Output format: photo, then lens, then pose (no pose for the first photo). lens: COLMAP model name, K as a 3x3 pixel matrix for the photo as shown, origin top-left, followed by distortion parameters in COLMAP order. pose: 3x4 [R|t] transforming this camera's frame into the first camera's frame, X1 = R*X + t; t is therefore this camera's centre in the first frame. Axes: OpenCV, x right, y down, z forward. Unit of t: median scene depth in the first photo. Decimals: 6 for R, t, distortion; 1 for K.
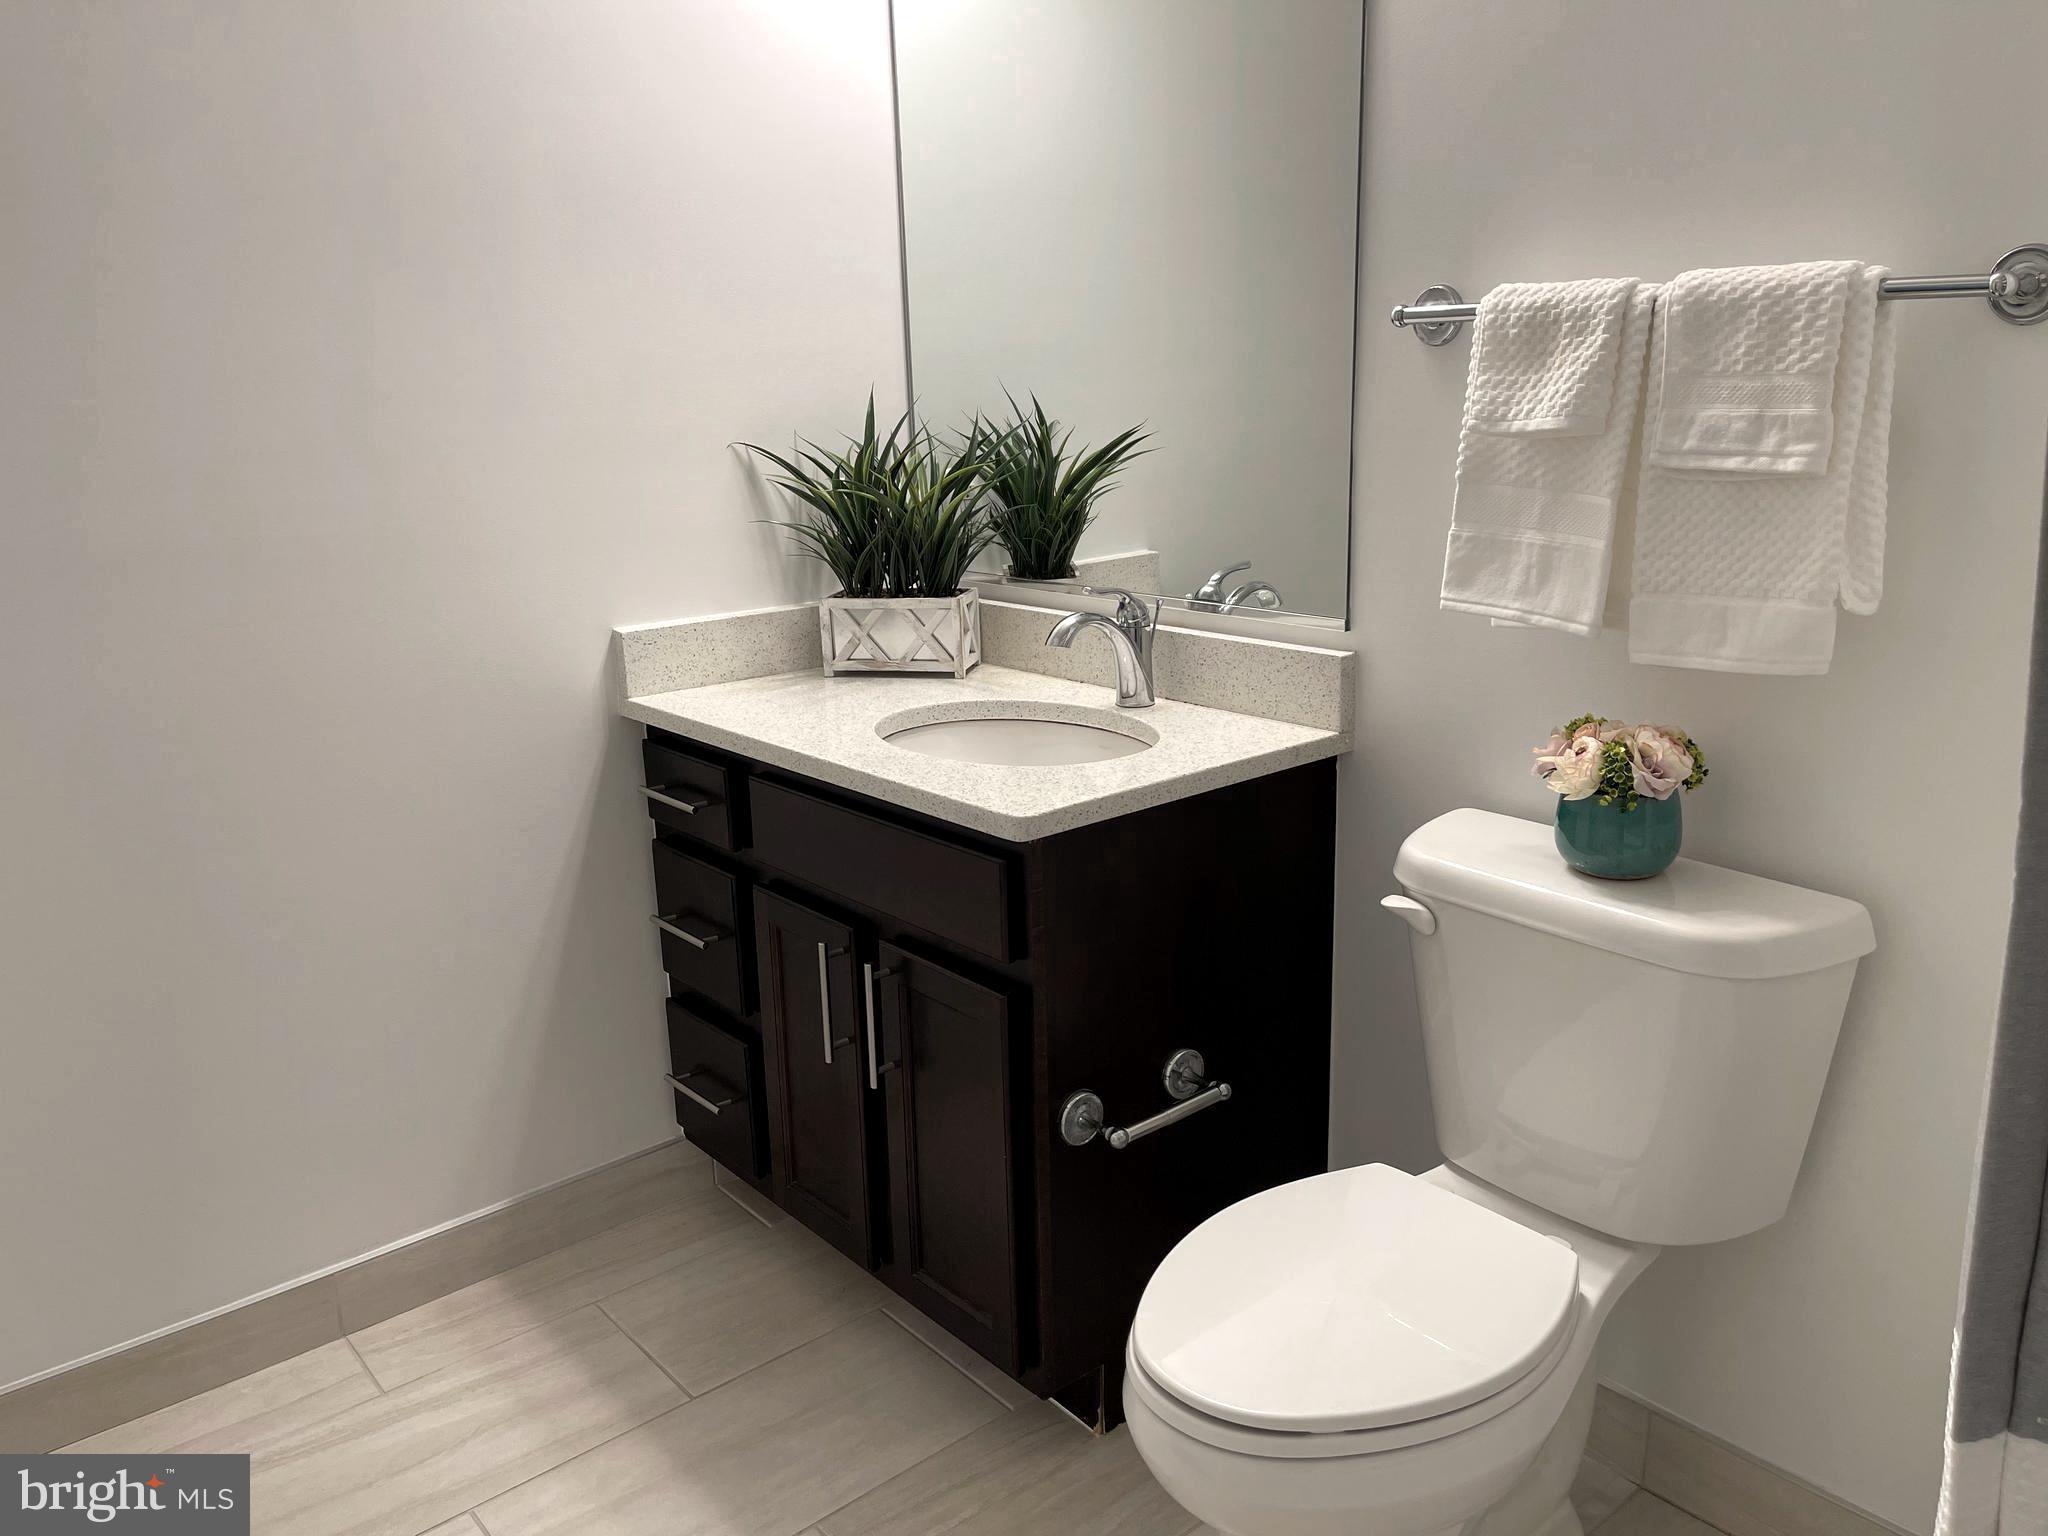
lens RADIAL K [[1544.6, 0, 1009.9], [0, 1544.6, 781.3], [0, 0, 1]] dist [0.057628, -0.071173]
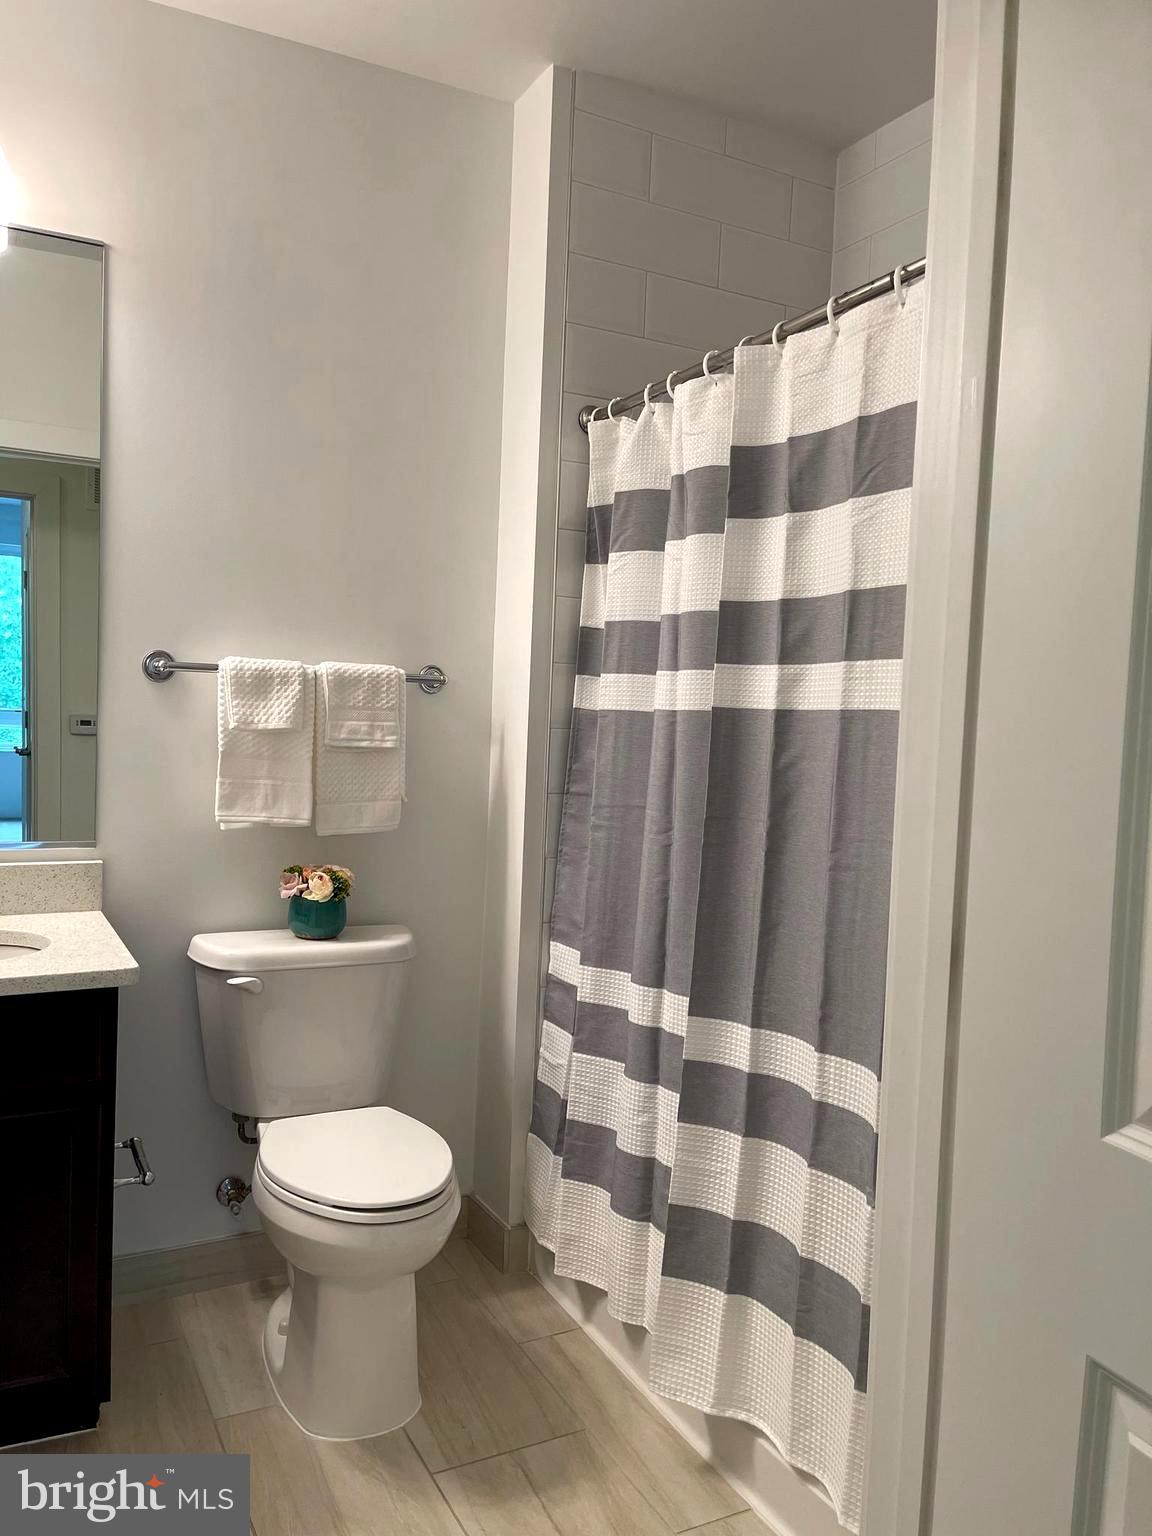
lens RADIAL K [[1158.4, 0, 581.9], [0, 1158.4, 780.3], [0, 0, 1]] dist [0.057628, -0.071173]
pose [[0.202569, -0.022715, 0.979005, -1.127046], [0.209884, 0.977506, -0.020748, -0.043494], [-0.956512, 0.209680, 0.202780, 0.328397]]
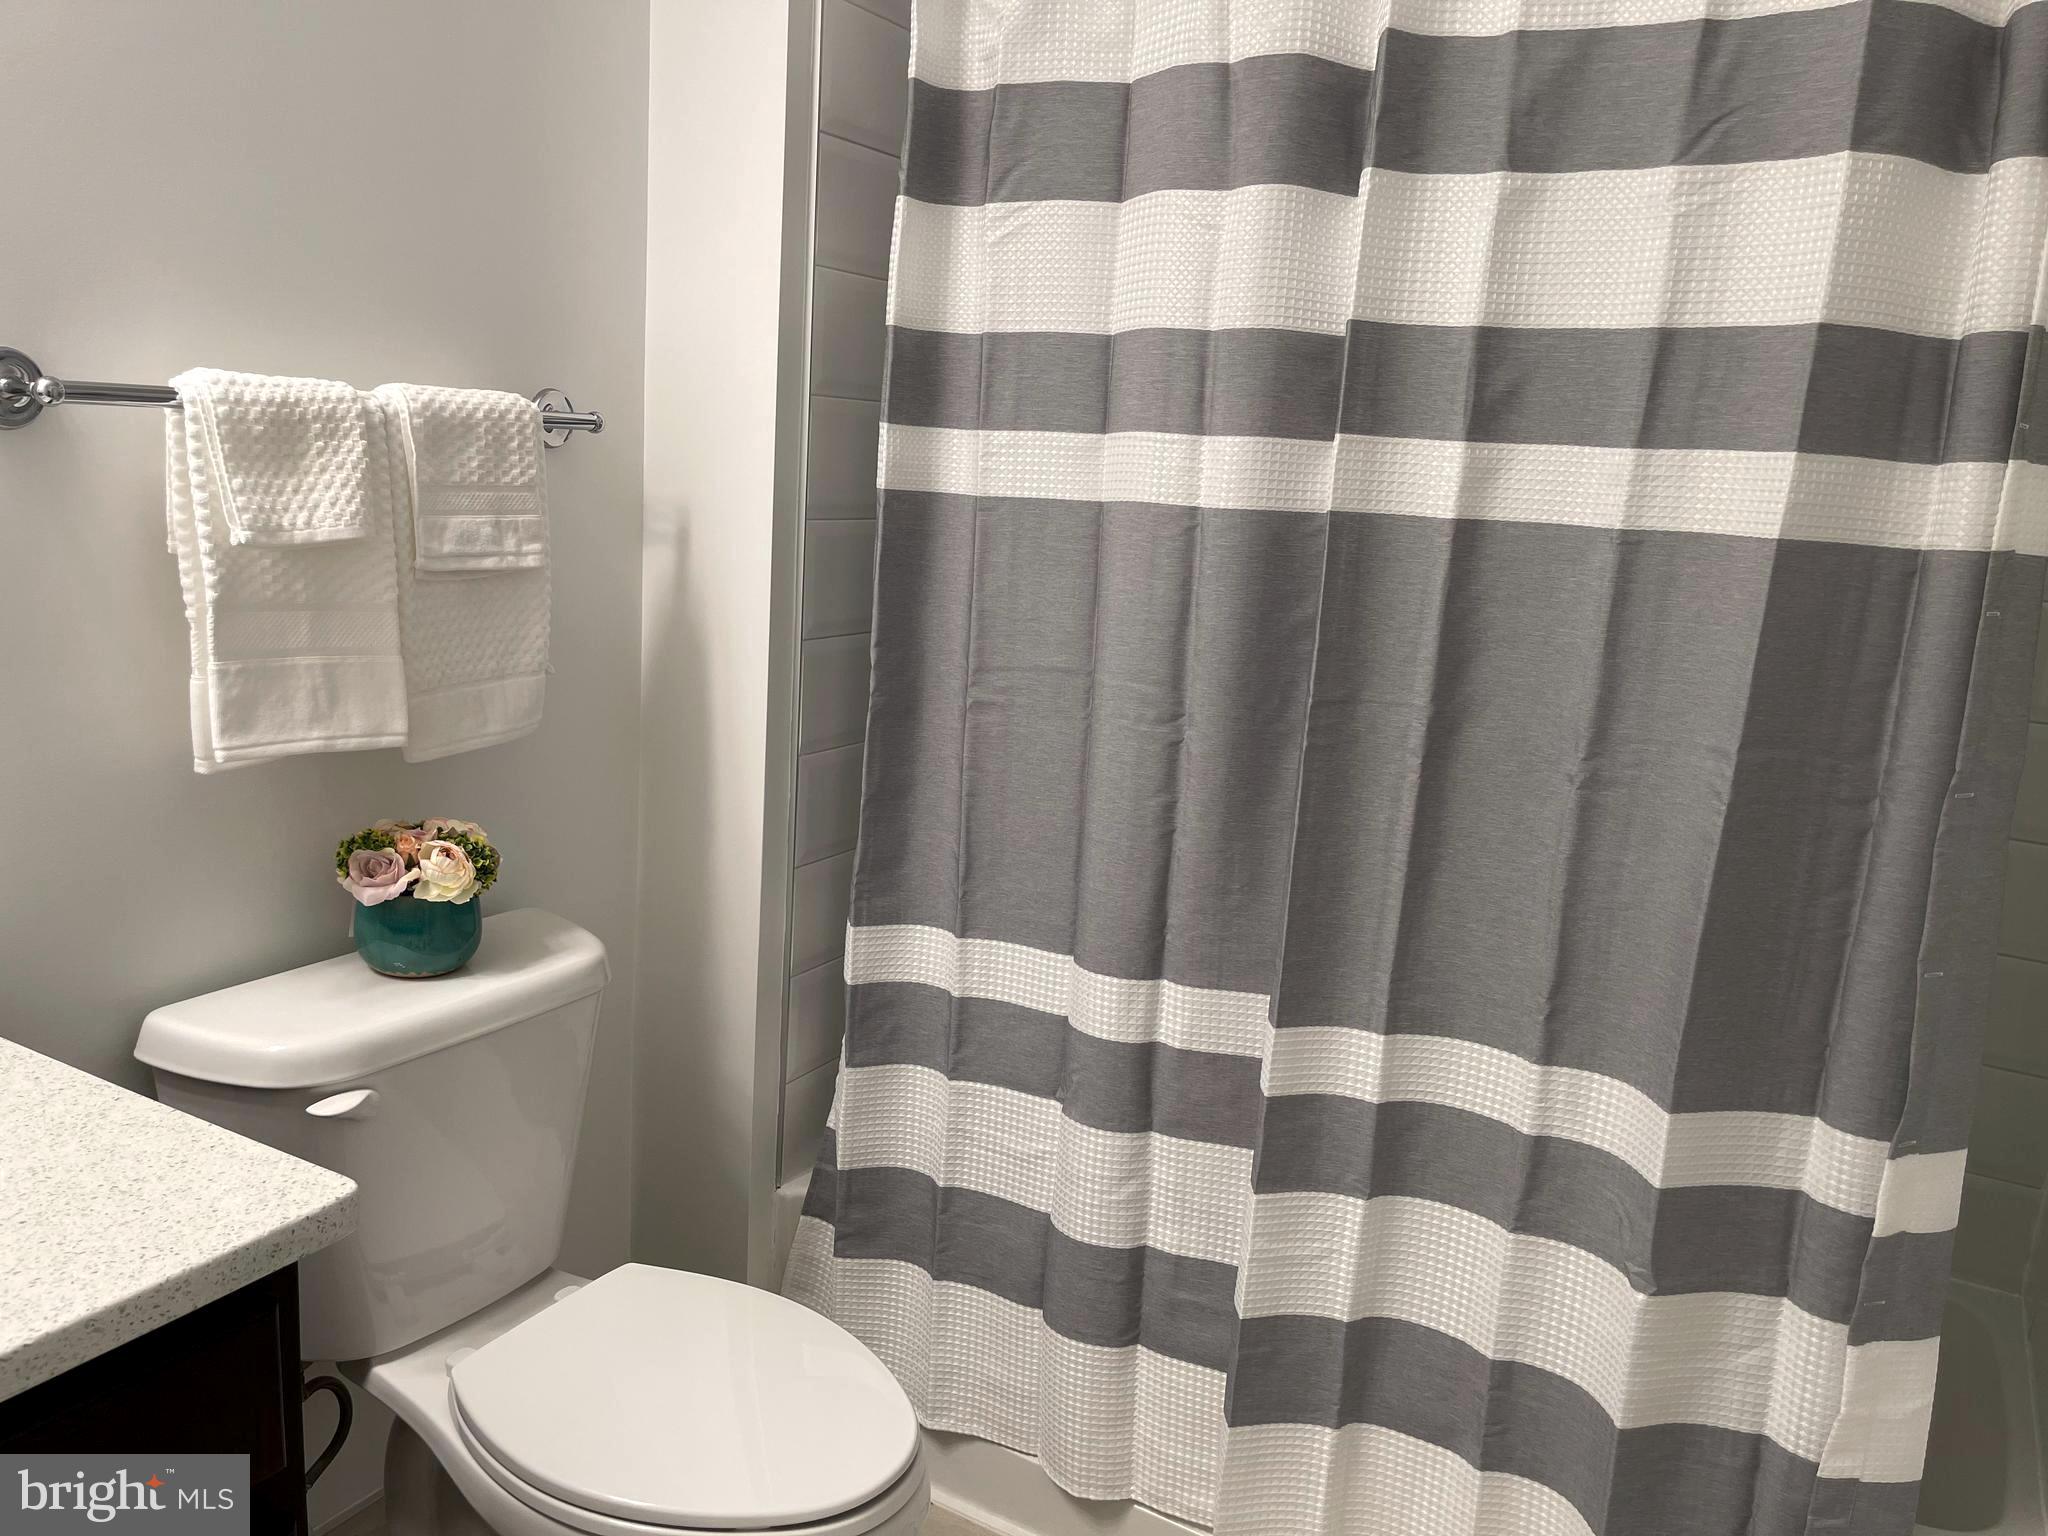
lens RADIAL K [[1544.6, 0, 1017.5], [0, 1544.6, 785.2], [0, 0, 1]] dist [0.057628, -0.071173]
pose [[-0.353765, -0.194896, 0.914804, -0.690132], [0.194279, 0.941408, 0.275694, -0.274600], [-0.914935, 0.275258, -0.295173, 0.978846]]
